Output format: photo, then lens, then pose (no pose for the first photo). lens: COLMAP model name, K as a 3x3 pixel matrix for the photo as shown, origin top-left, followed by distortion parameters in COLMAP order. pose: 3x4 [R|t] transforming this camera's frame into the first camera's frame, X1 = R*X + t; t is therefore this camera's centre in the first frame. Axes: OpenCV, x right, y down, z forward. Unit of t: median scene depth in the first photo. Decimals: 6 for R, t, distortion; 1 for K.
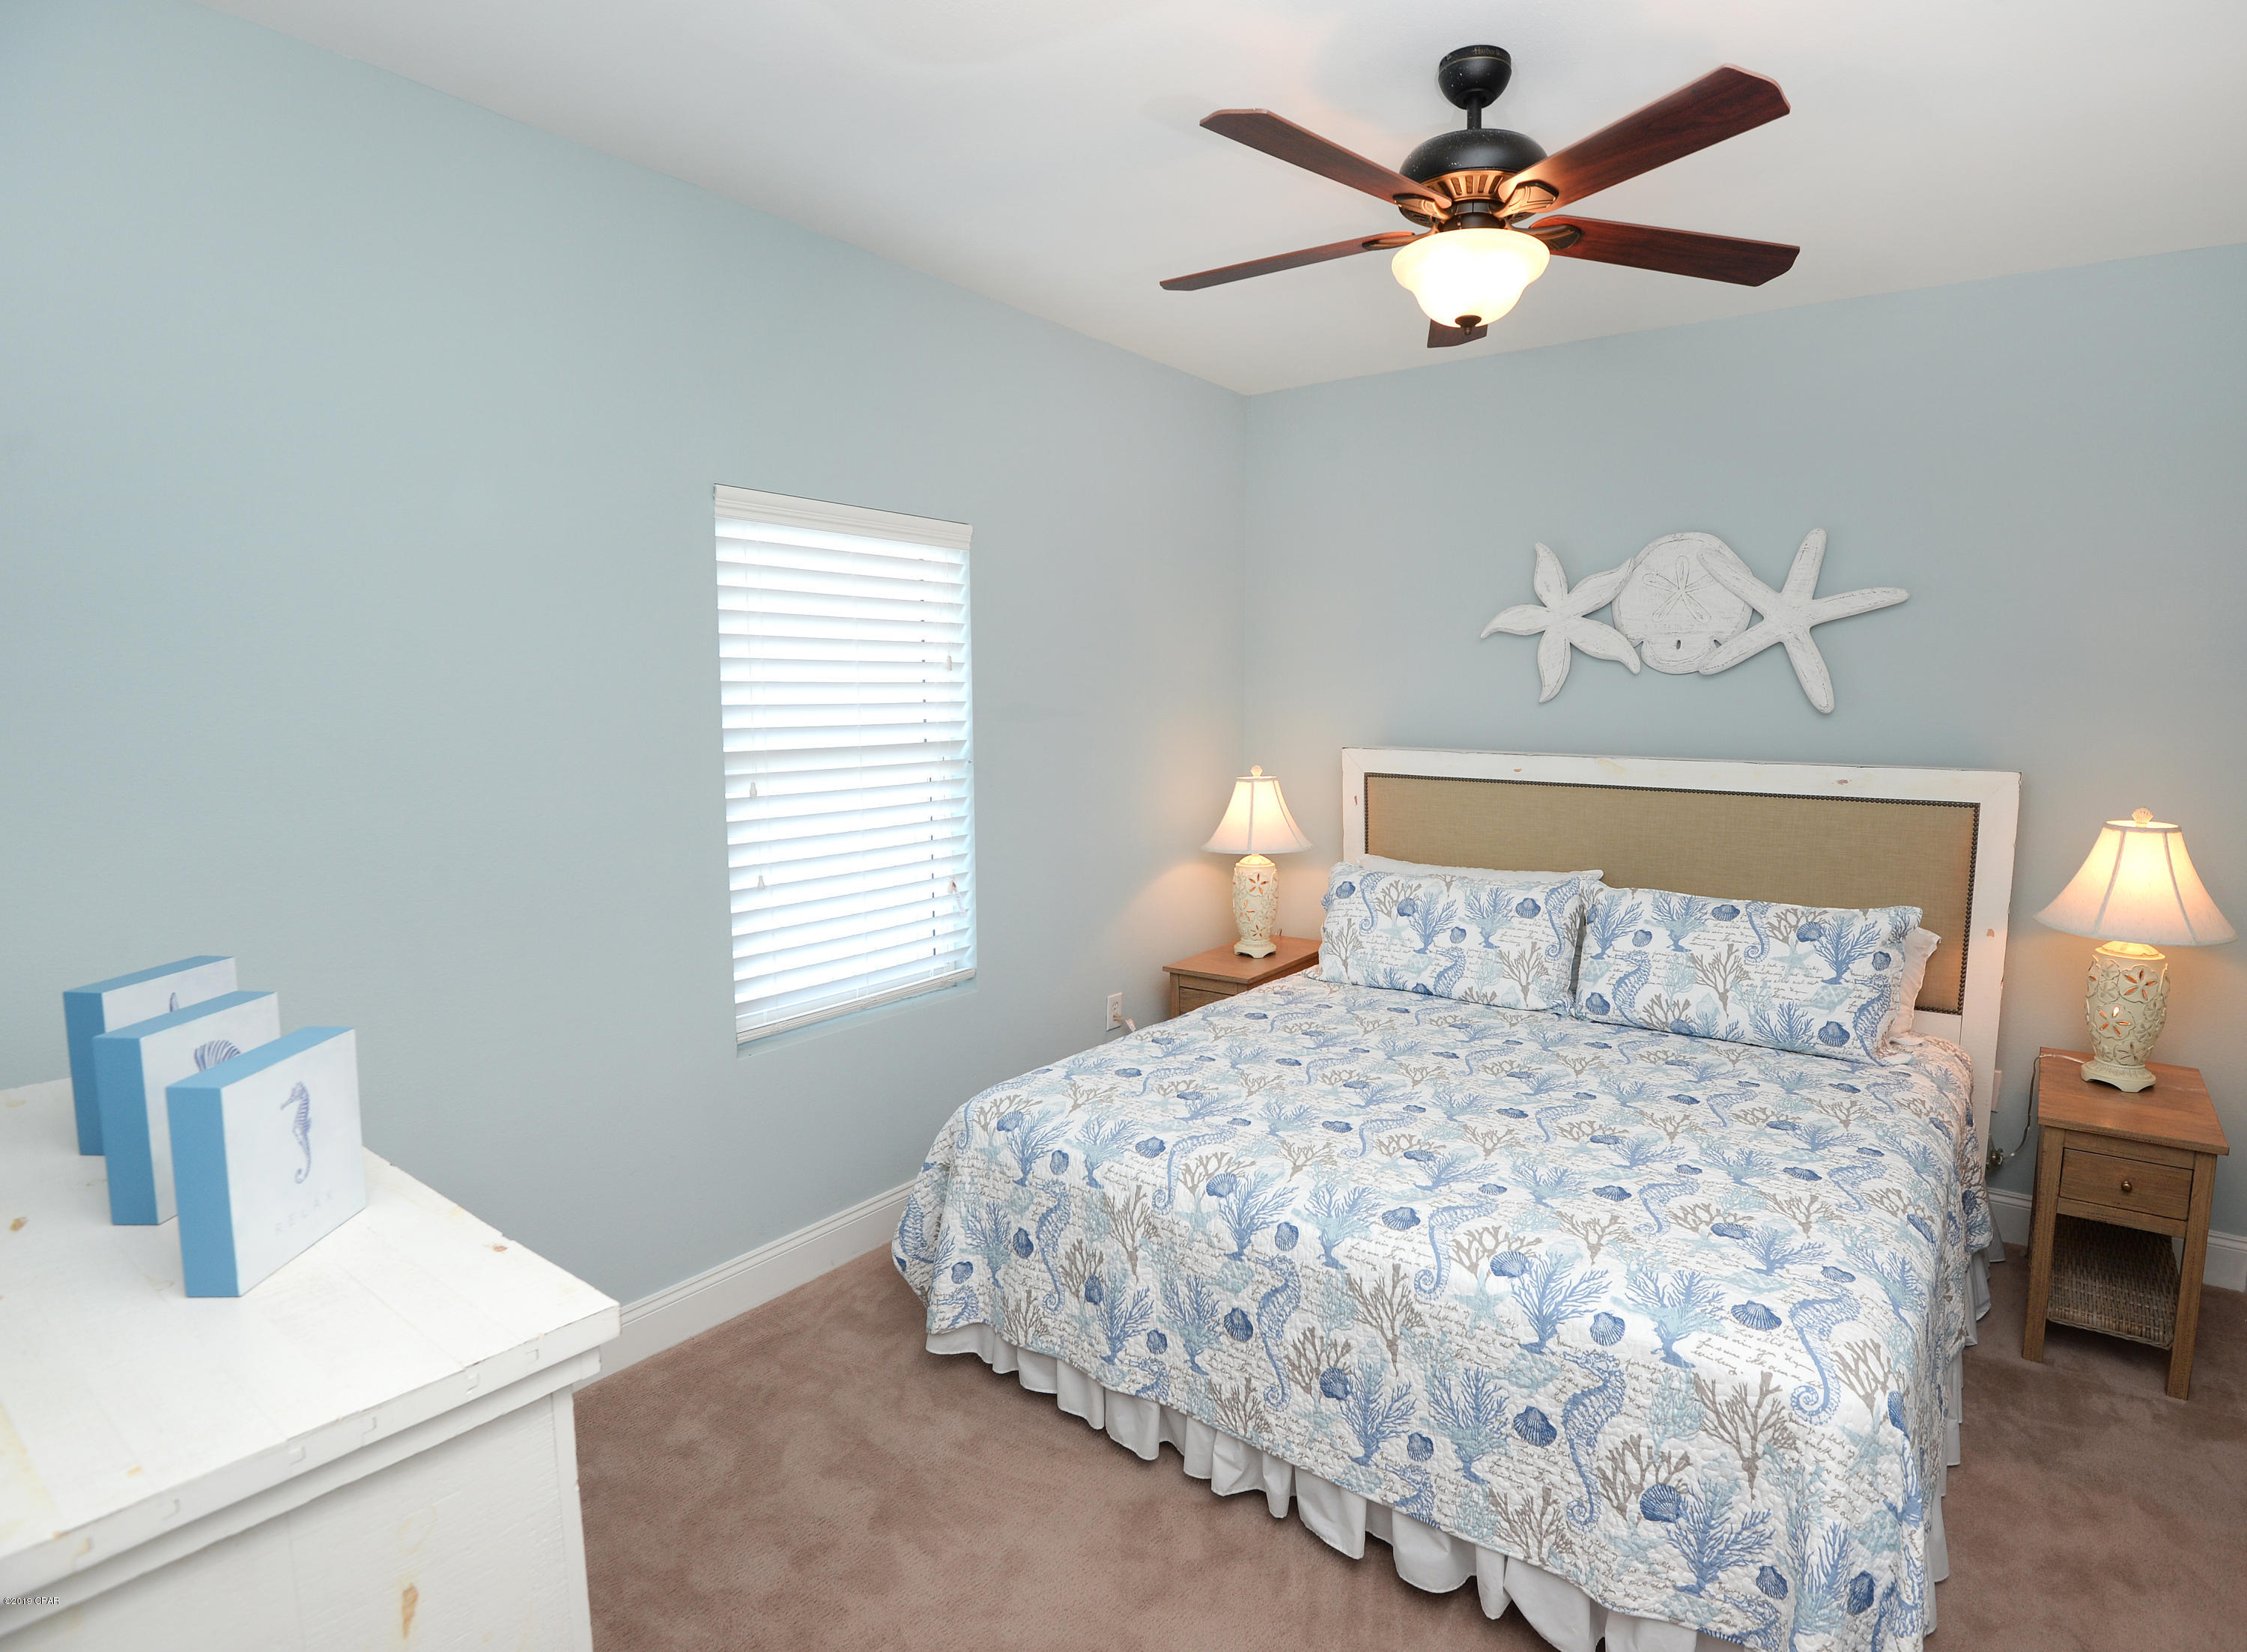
lens RADIAL K [[1237.1, 0, 1123.5], [0, 1237.1, 826.0], [0, 0, 1]] dist [0.001547, 0.000554]
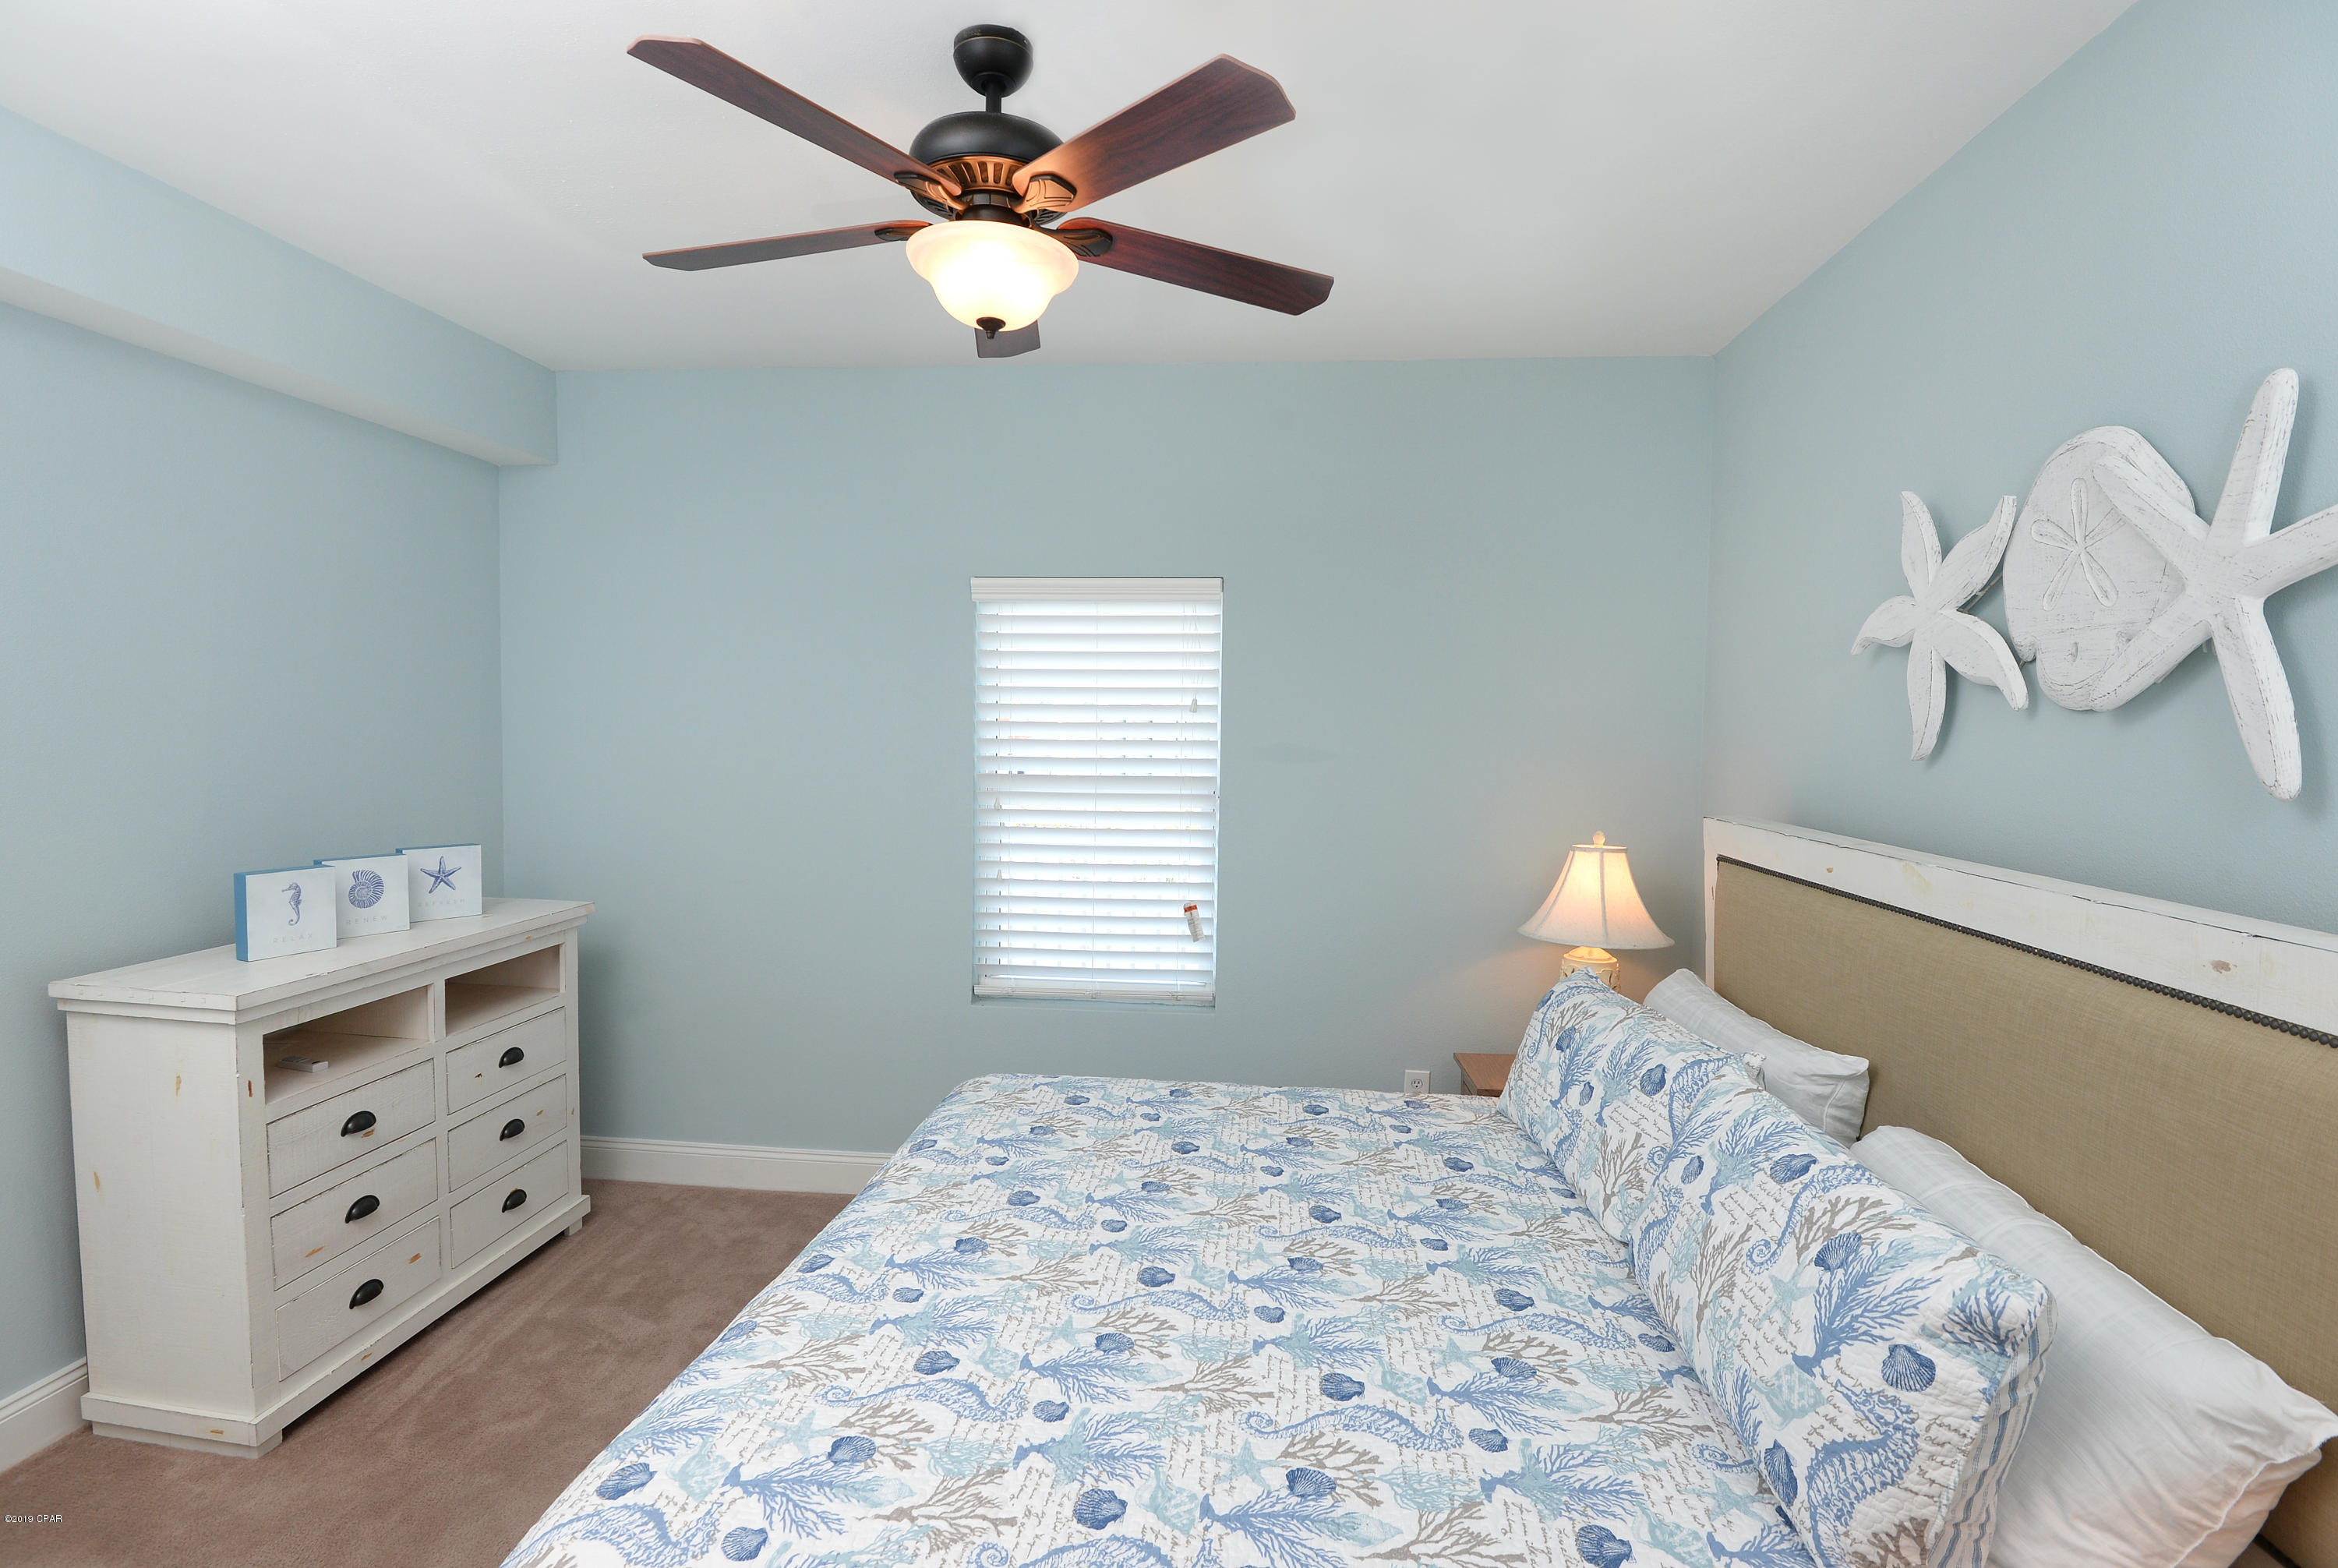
lens RADIAL K [[1131.1, 0, 1169.0], [0, 1131.1, 784.0], [0, 0, 1]] dist [-0.001770, -0.000589]
pose [[0.480554, 0.048135, -0.875643, 0.724743], [-0.111181, 0.993780, -0.006387, -0.054343], [0.869889, 0.100425, 0.482916, 0.501799]]
